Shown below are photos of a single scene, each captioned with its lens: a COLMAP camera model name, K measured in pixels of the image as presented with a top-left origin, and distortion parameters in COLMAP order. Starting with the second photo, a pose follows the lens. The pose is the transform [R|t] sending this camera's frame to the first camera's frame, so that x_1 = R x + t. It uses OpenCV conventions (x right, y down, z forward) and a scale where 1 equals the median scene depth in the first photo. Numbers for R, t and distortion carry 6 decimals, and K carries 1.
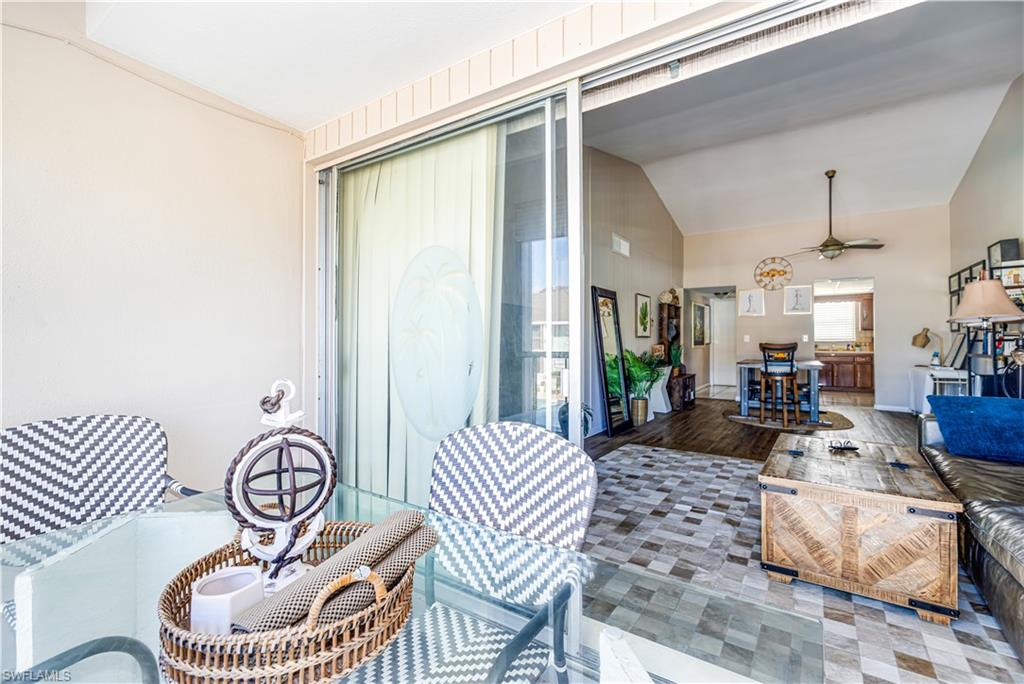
lens RADIAL K [[458.0, 0, 505.4], [0, 458.0, 342.7], [0, 0, 1]] dist [-0.001464, -0.000477]
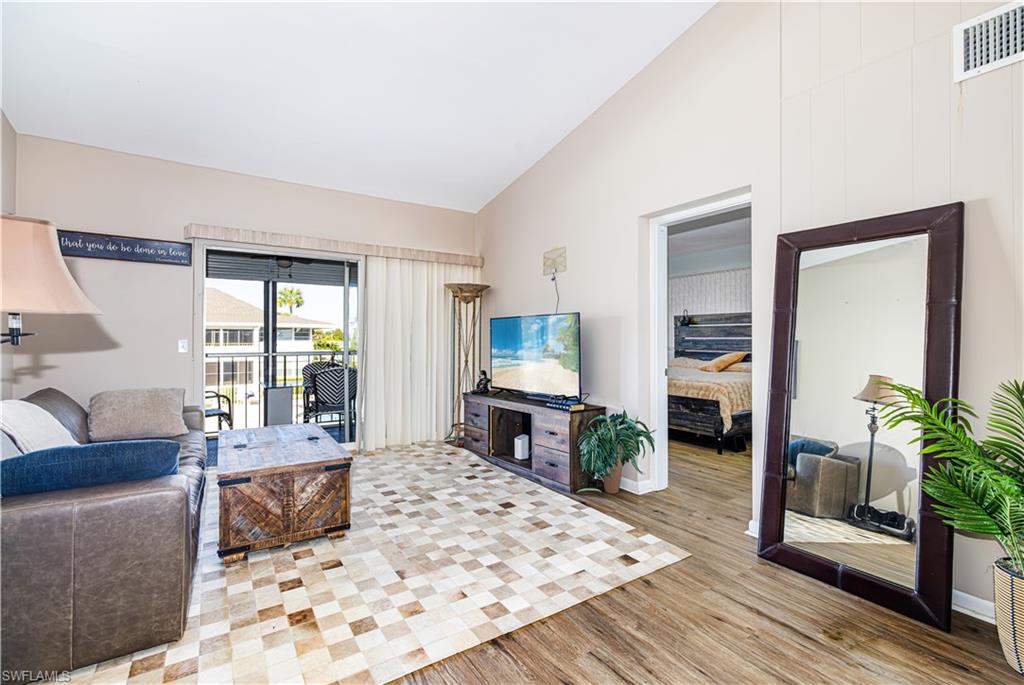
lens RADIAL K [[458.0, 0, 513.4], [0, 458.0, 338.5], [0, 0, 1]] dist [-0.001464, -0.000477]
pose [[-0.381592, 0.001664, -0.924329, 0.655313], [0.004580, 0.999990, -0.000091, -0.015428], [0.924319, -0.004268, -0.381596, 0.817793]]
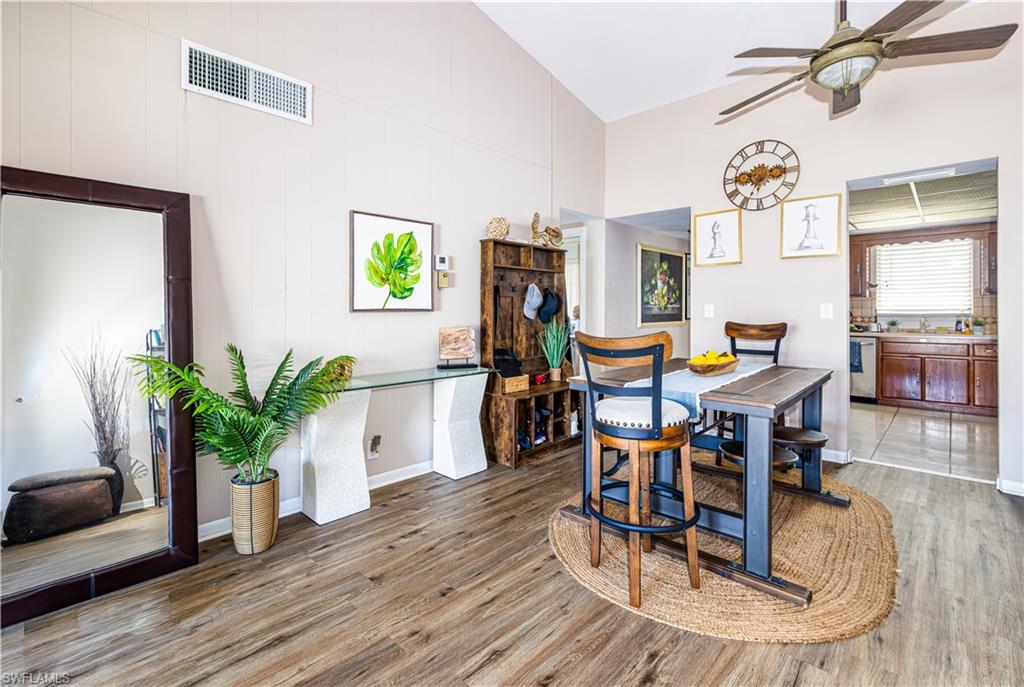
lens RADIAL K [[458.0, 0, 522.0], [0, 458.0, 313.0], [0, 0, 1]] dist [-0.001464, -0.000477]
pose [[0.986048, 0.002701, -0.166437, 0.571069], [-0.001306, 0.999963, 0.008488, -0.016104], [0.166454, -0.008152, 0.986016, 0.663517]]
